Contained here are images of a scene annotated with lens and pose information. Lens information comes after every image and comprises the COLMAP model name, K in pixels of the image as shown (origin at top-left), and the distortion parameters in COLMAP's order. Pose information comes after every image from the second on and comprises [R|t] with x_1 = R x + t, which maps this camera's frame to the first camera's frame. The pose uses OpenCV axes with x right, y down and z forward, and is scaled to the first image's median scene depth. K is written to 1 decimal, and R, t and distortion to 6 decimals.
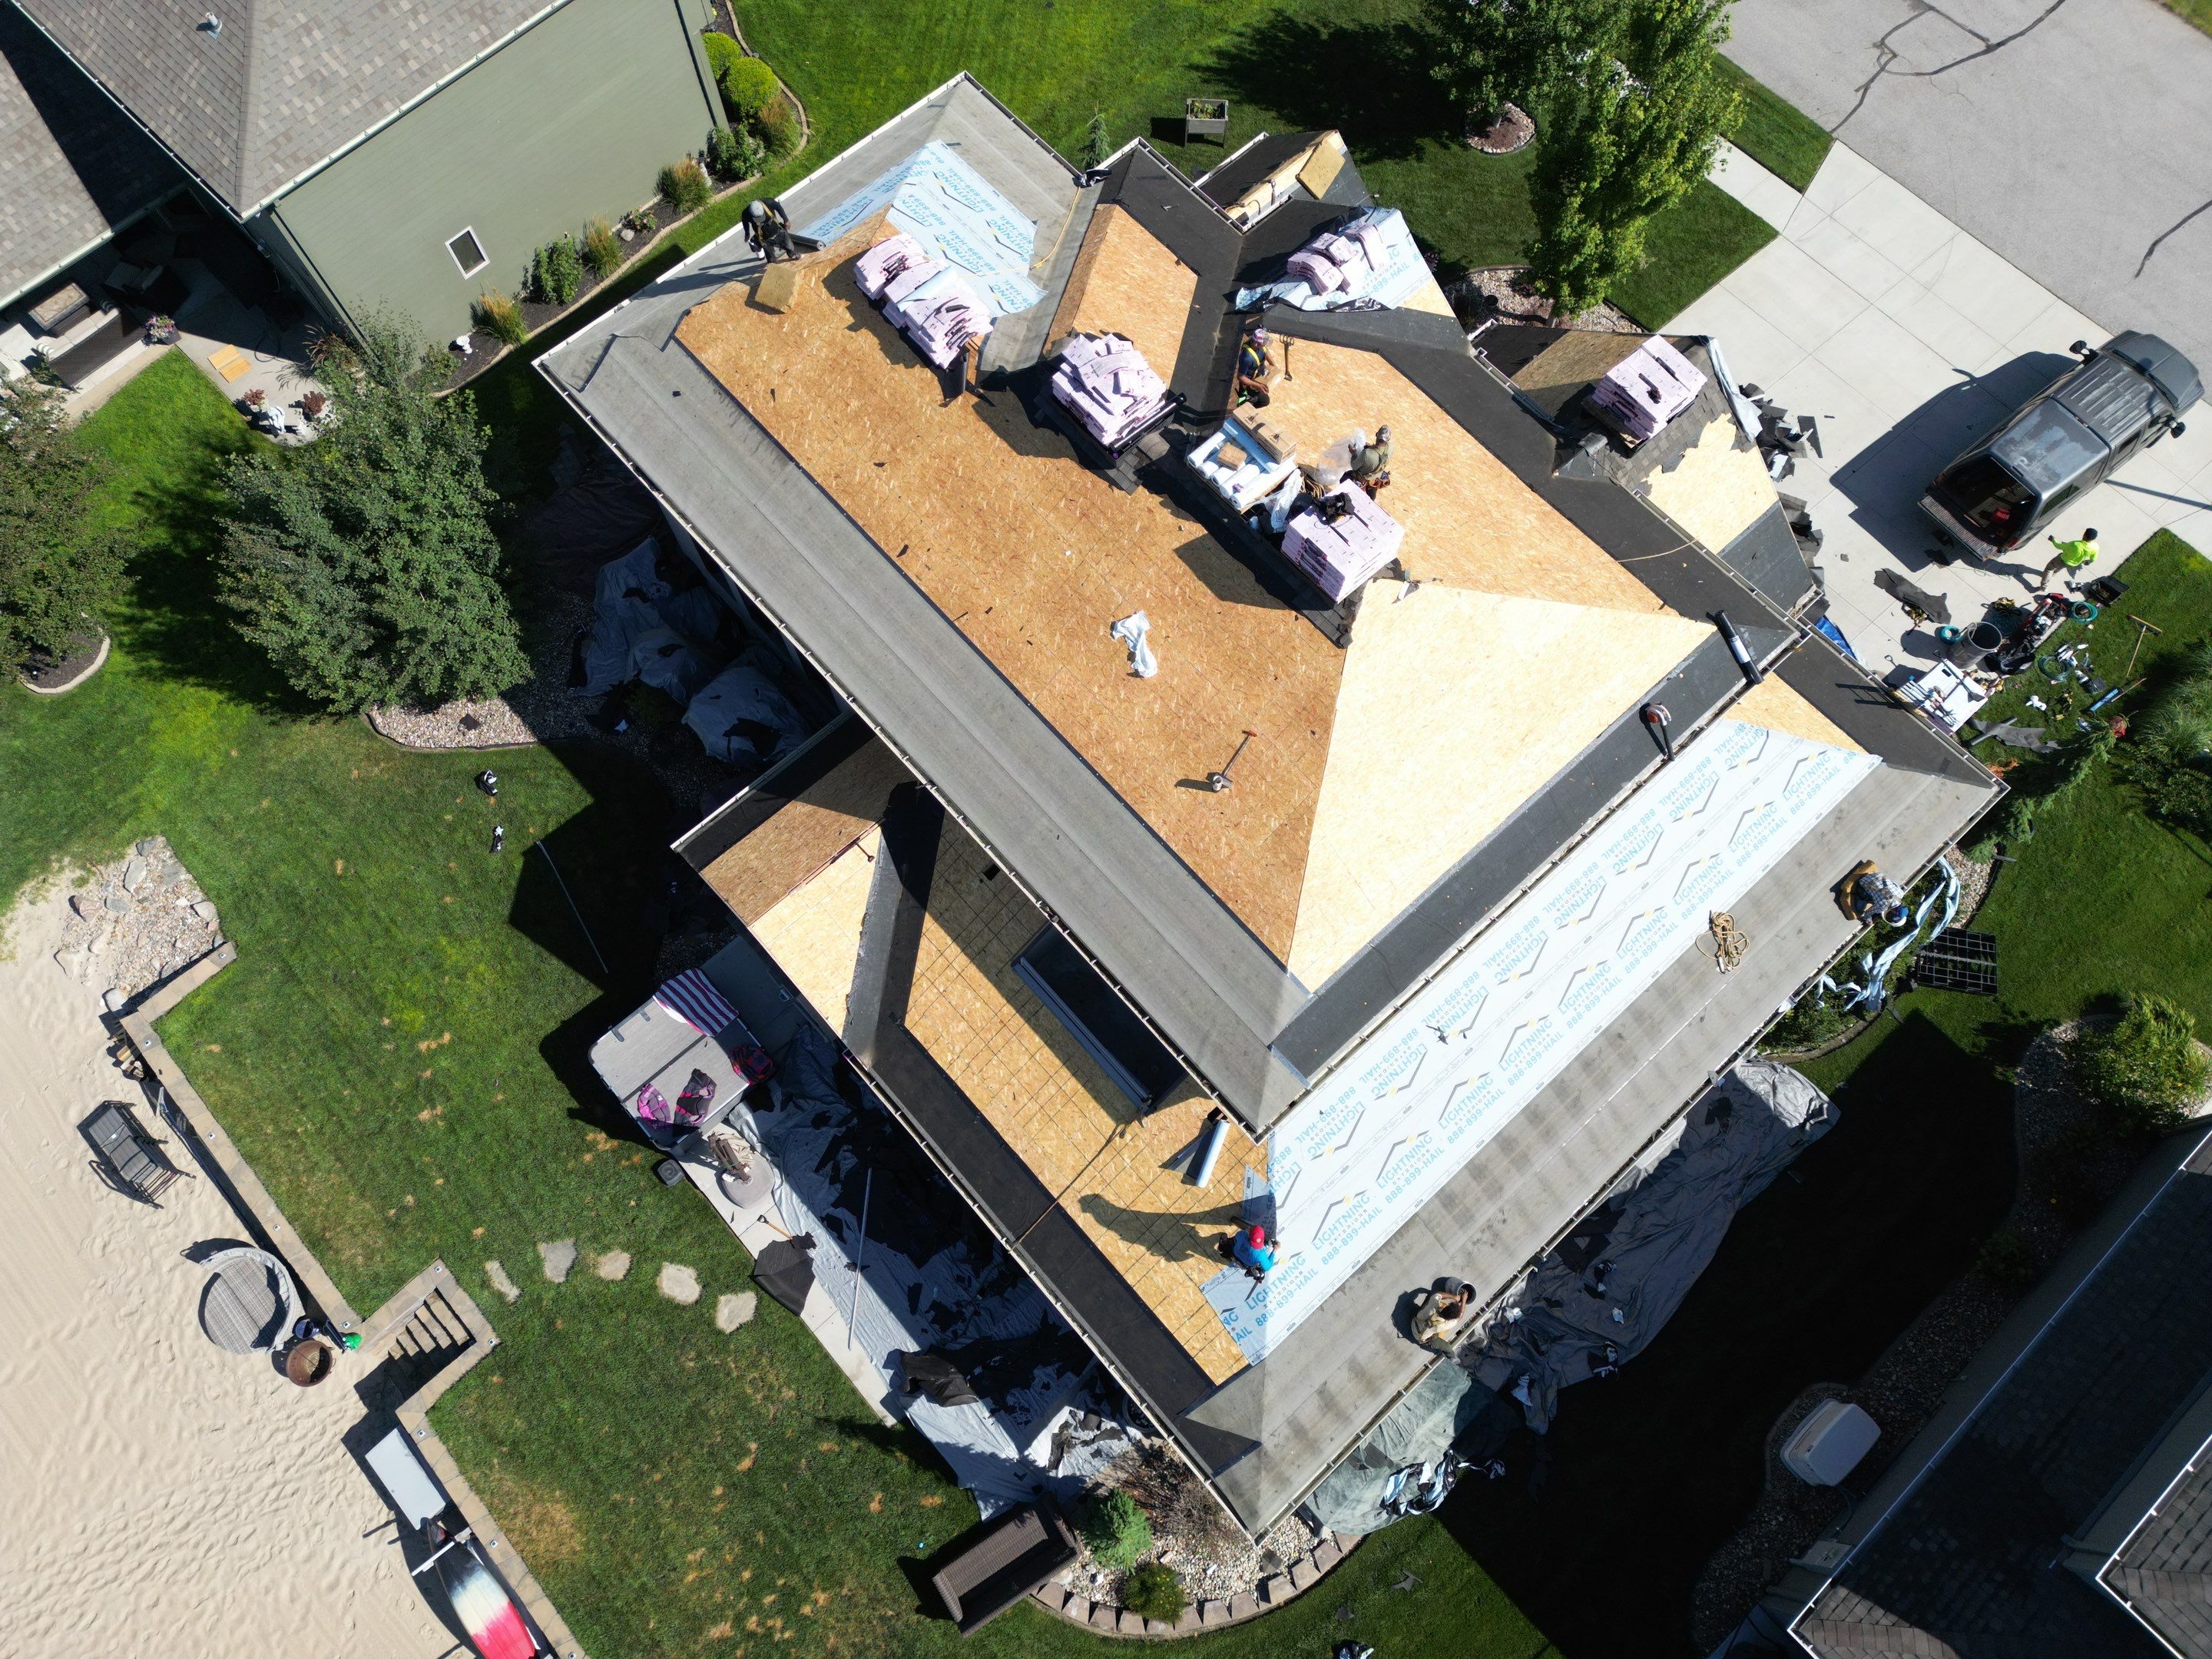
lens RADIAL K [[1539.9, 0, 1106.0], [0, 1539.9, 829.5], [0, 0, 1]] dist [0.071499, -0.061445]
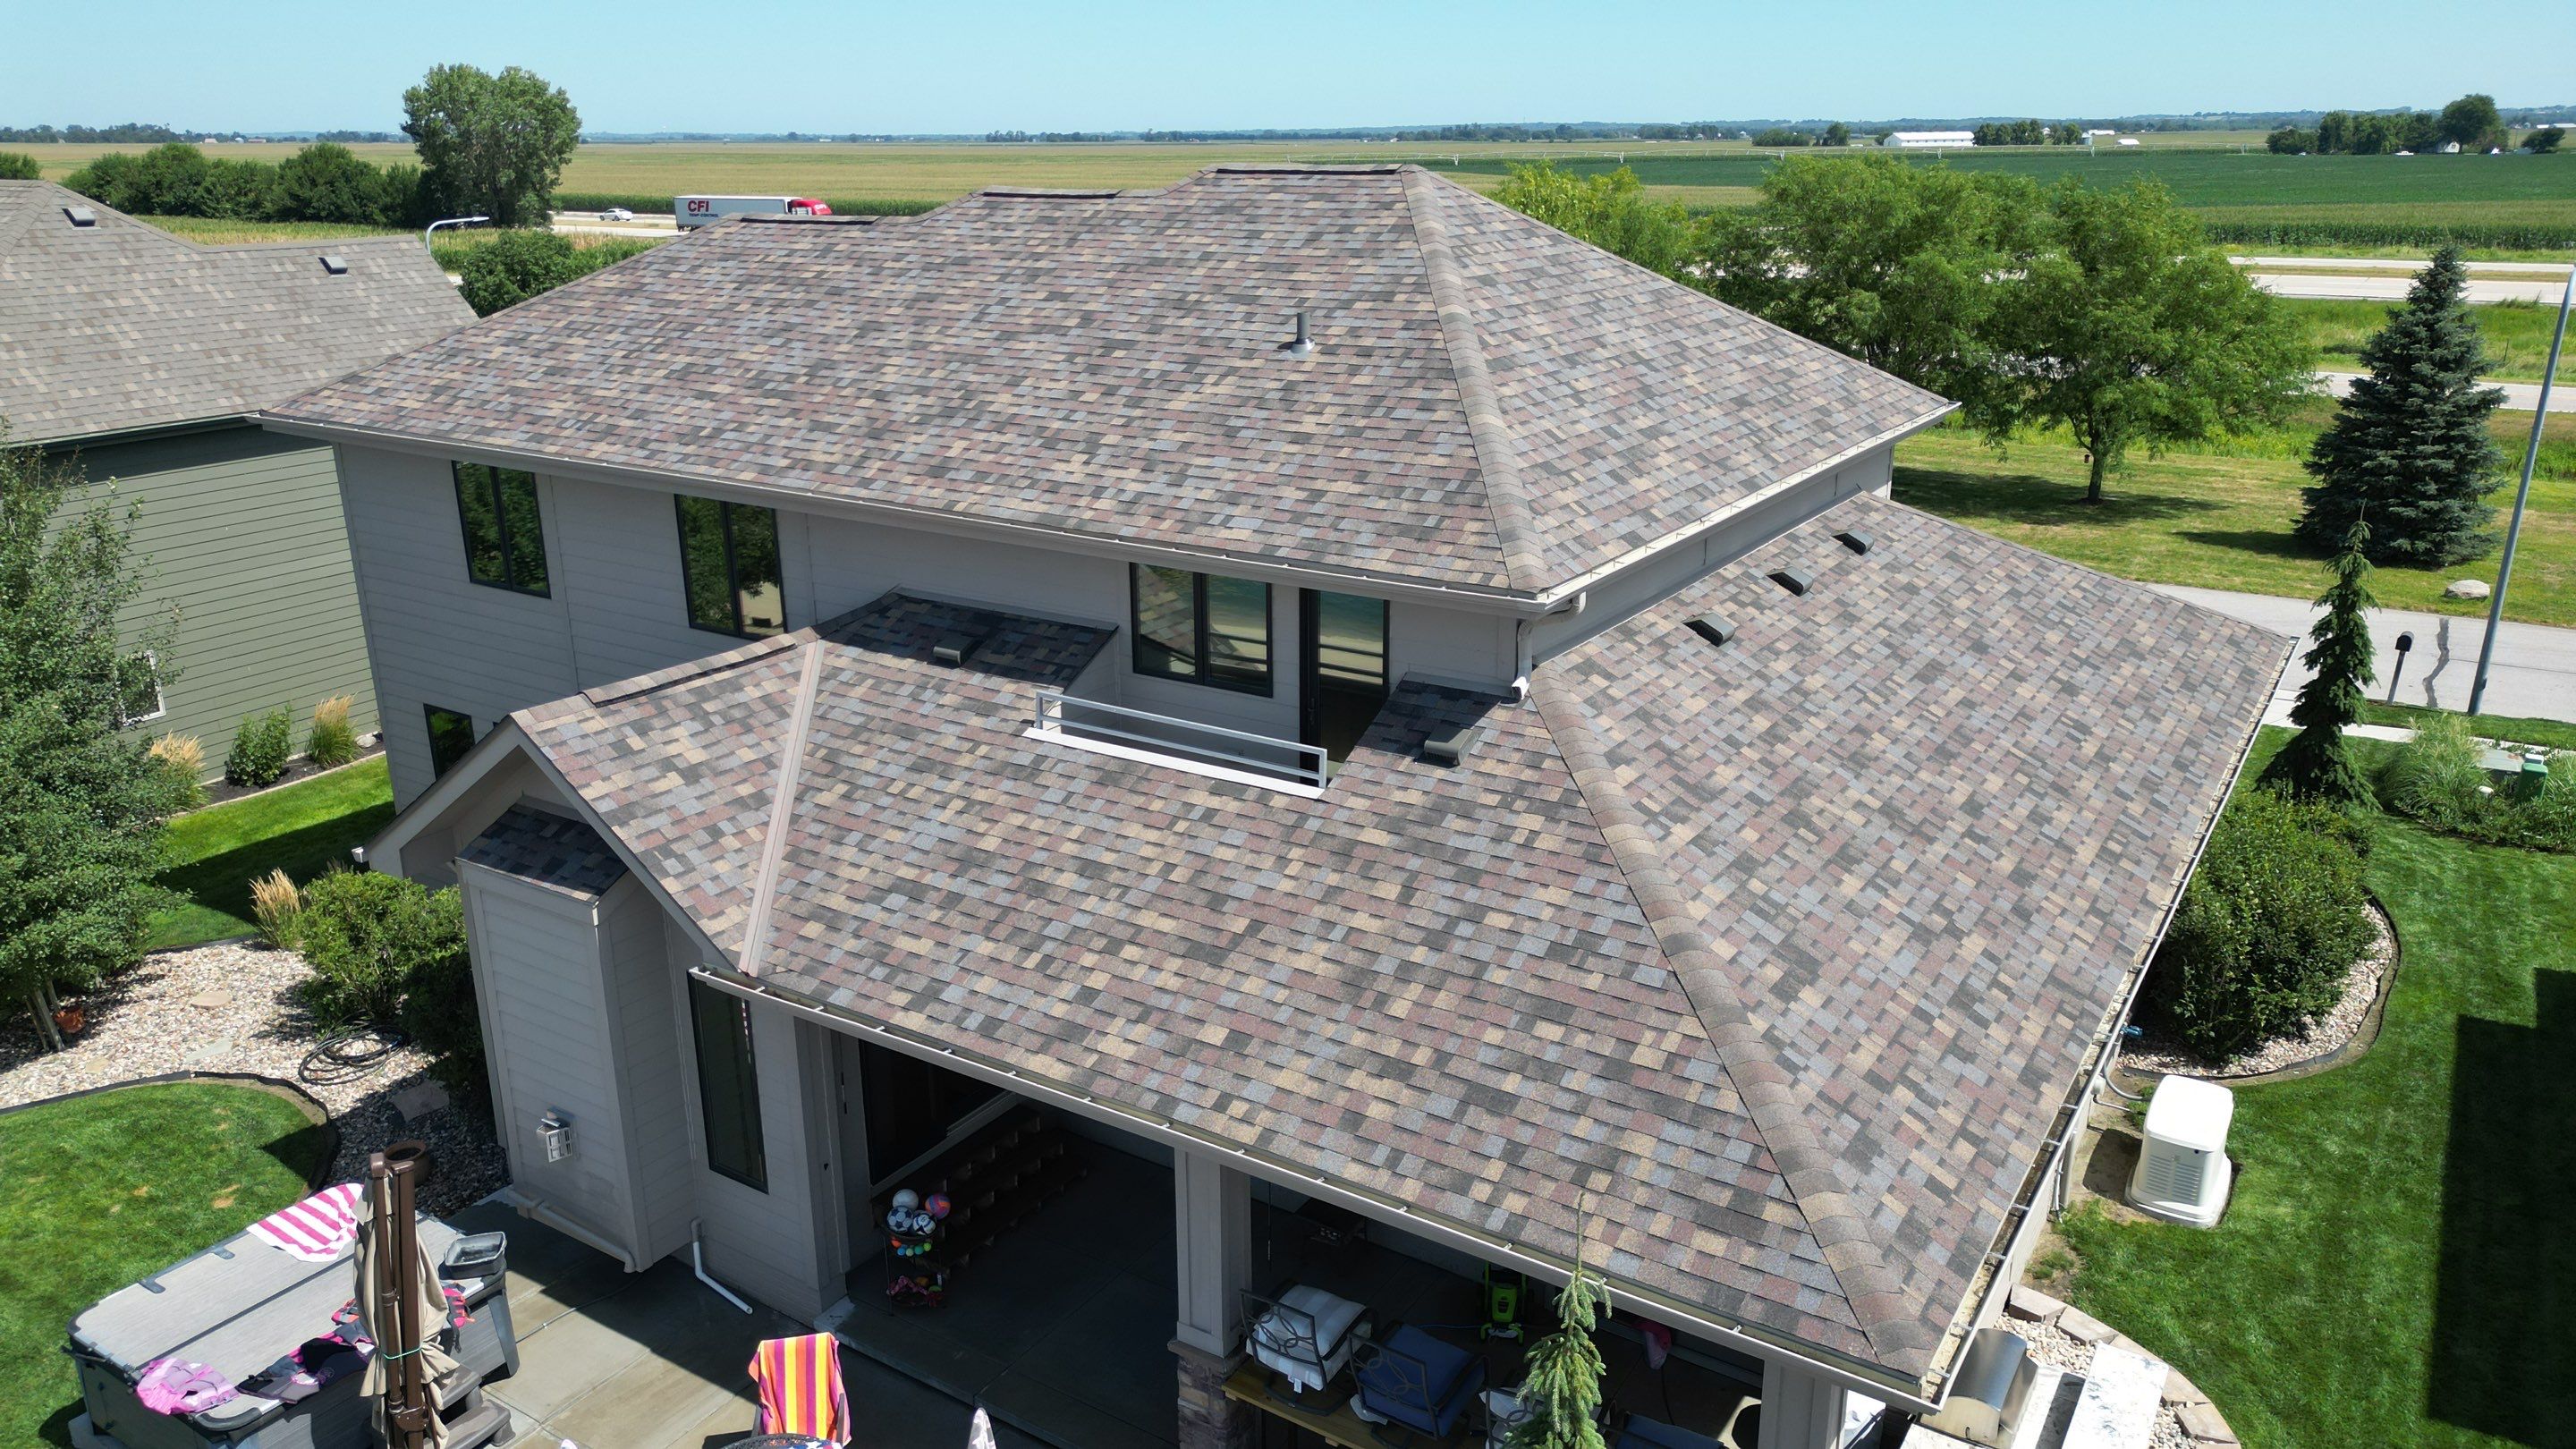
lens RADIAL K [[1809.3, 0, 1288.0], [0, 1809.3, 724.5], [0, 0, 1]] dist [0.069203, -0.073096]
pose [[0.965687, -0.081523, 0.246583, -0.113793], [0.243532, 0.614108, -0.750709, 0.524356], [-0.090228, 0.785001, 0.612889, 0.512456]]
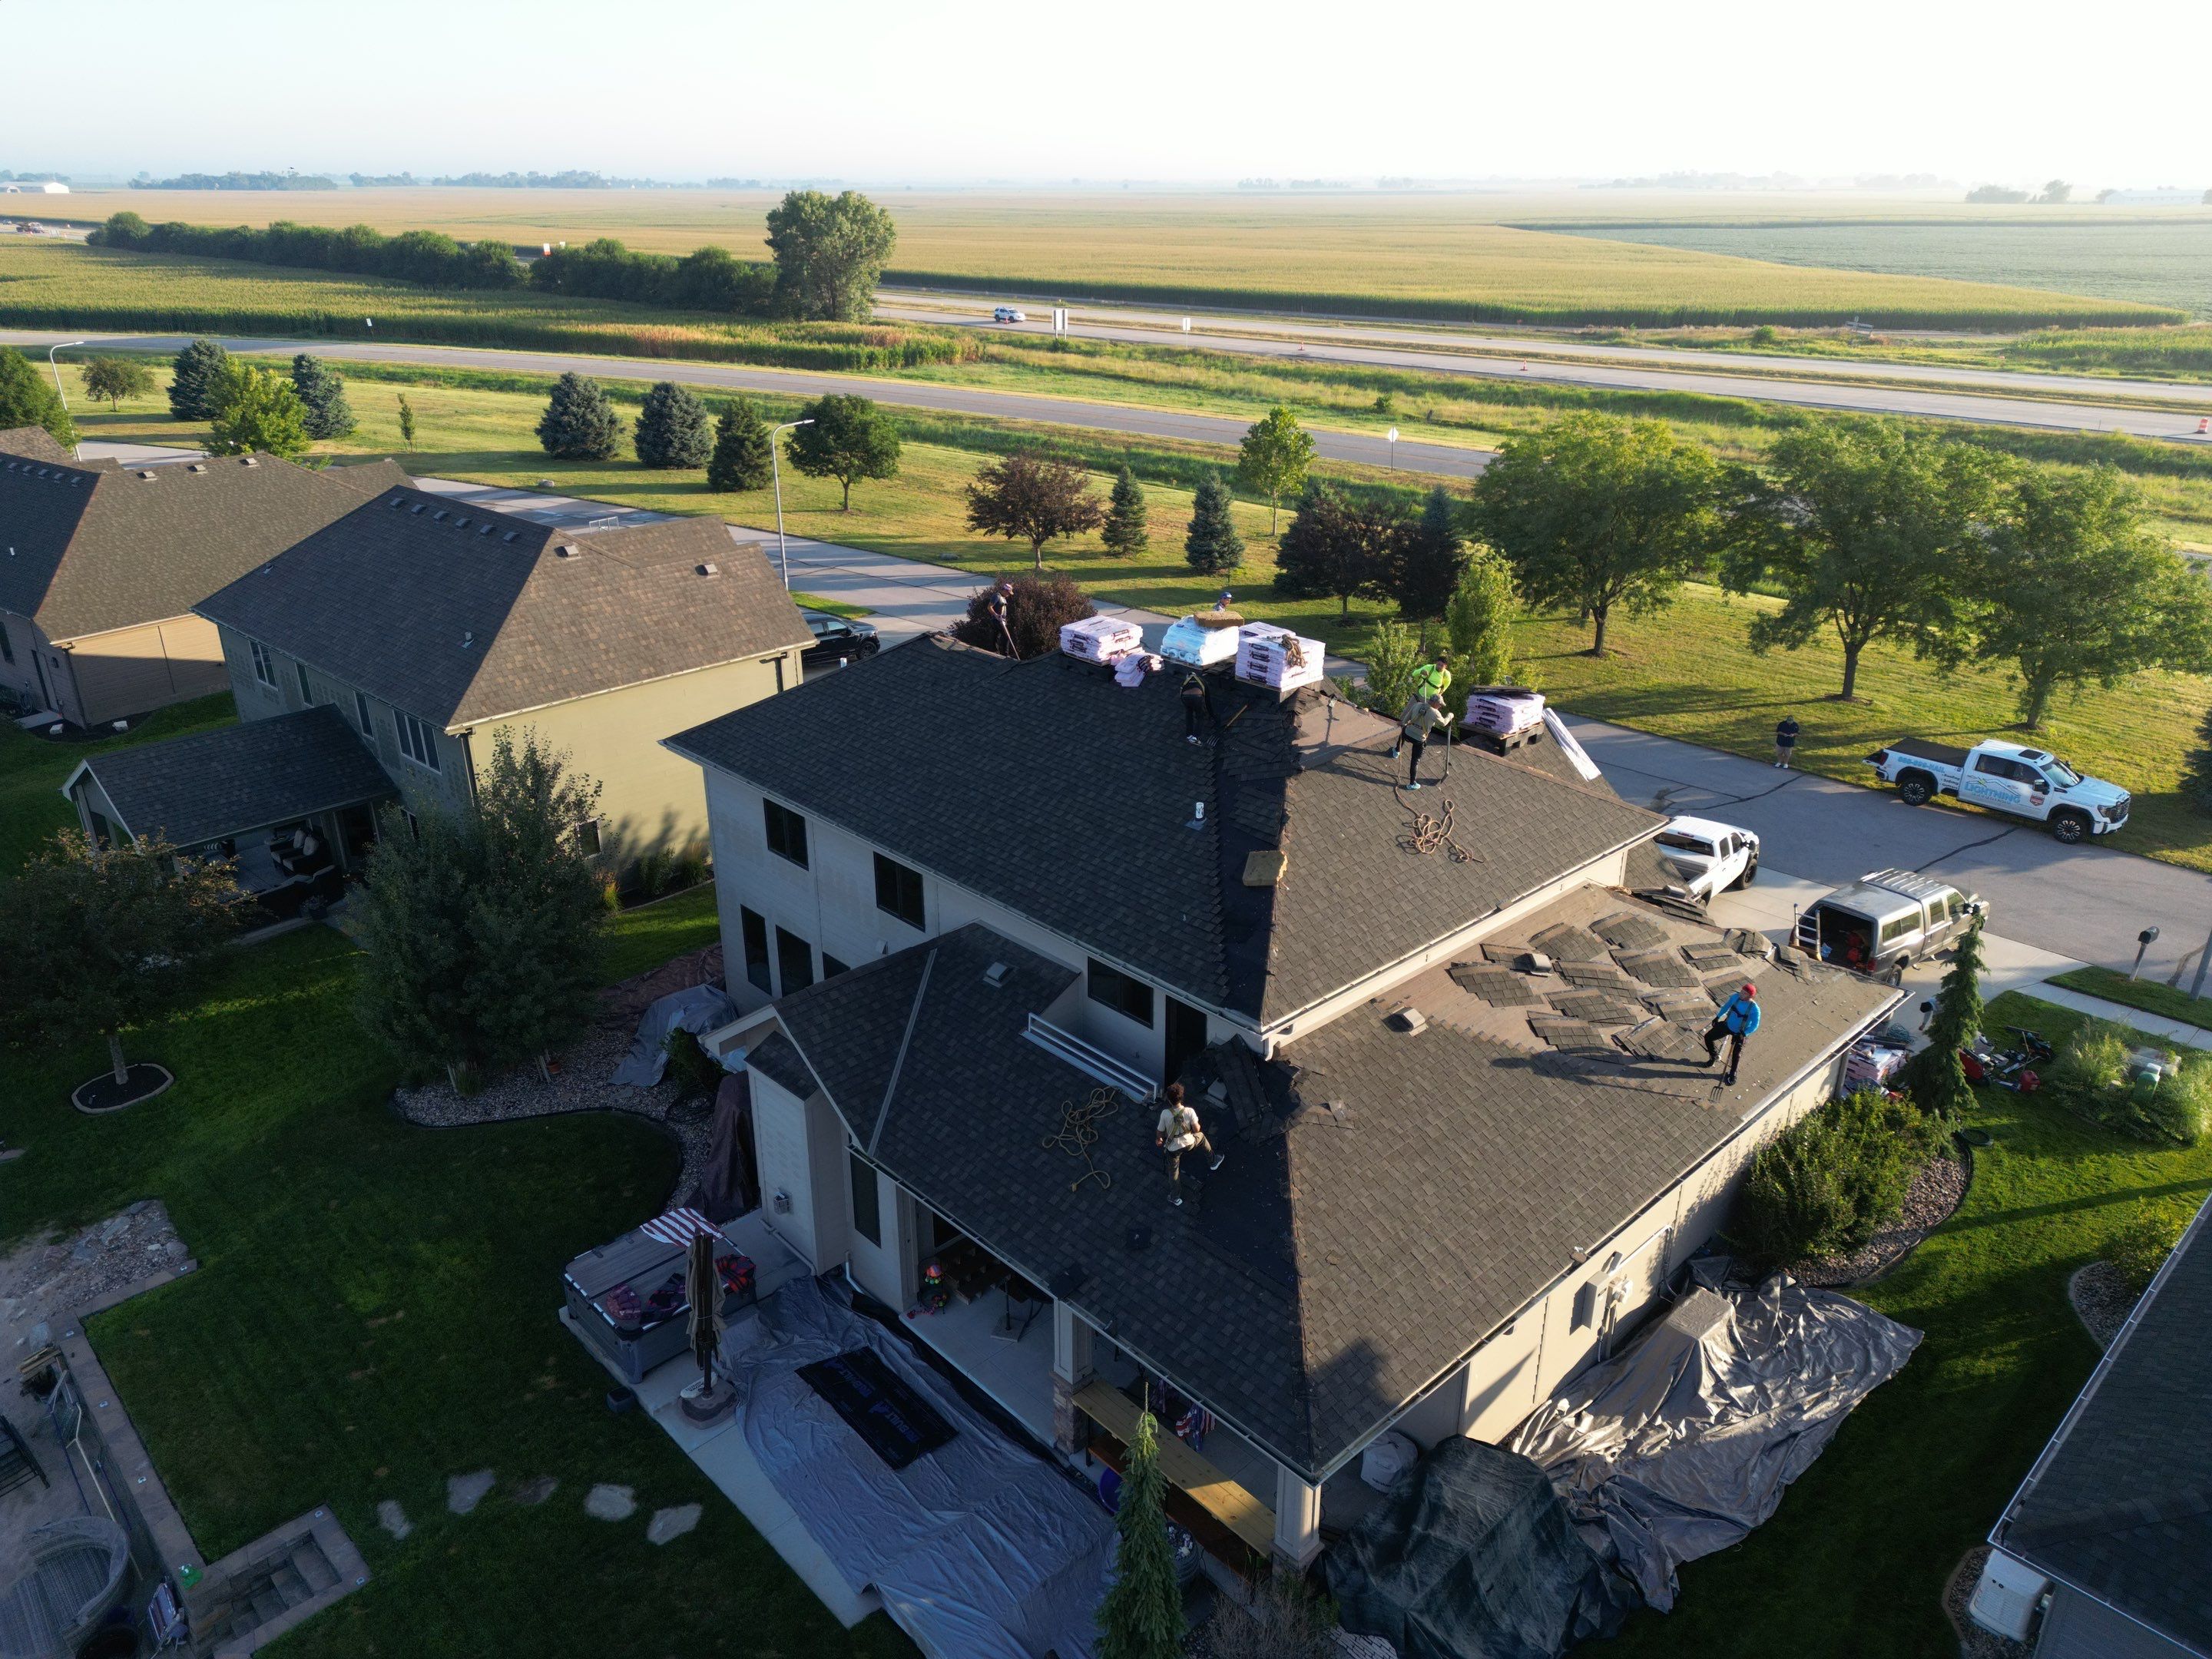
lens RADIAL K [[1539.9, 0, 1106.0], [0, 1539.9, 829.5], [0, 0, 1]] dist [0.071499, -0.061445]
pose [[0.999617, -0.007236, 0.026720, -0.026945], [0.024408, 0.685787, -0.727393, 0.663287], [-0.013061, 0.727766, 0.685701, 0.152635]]
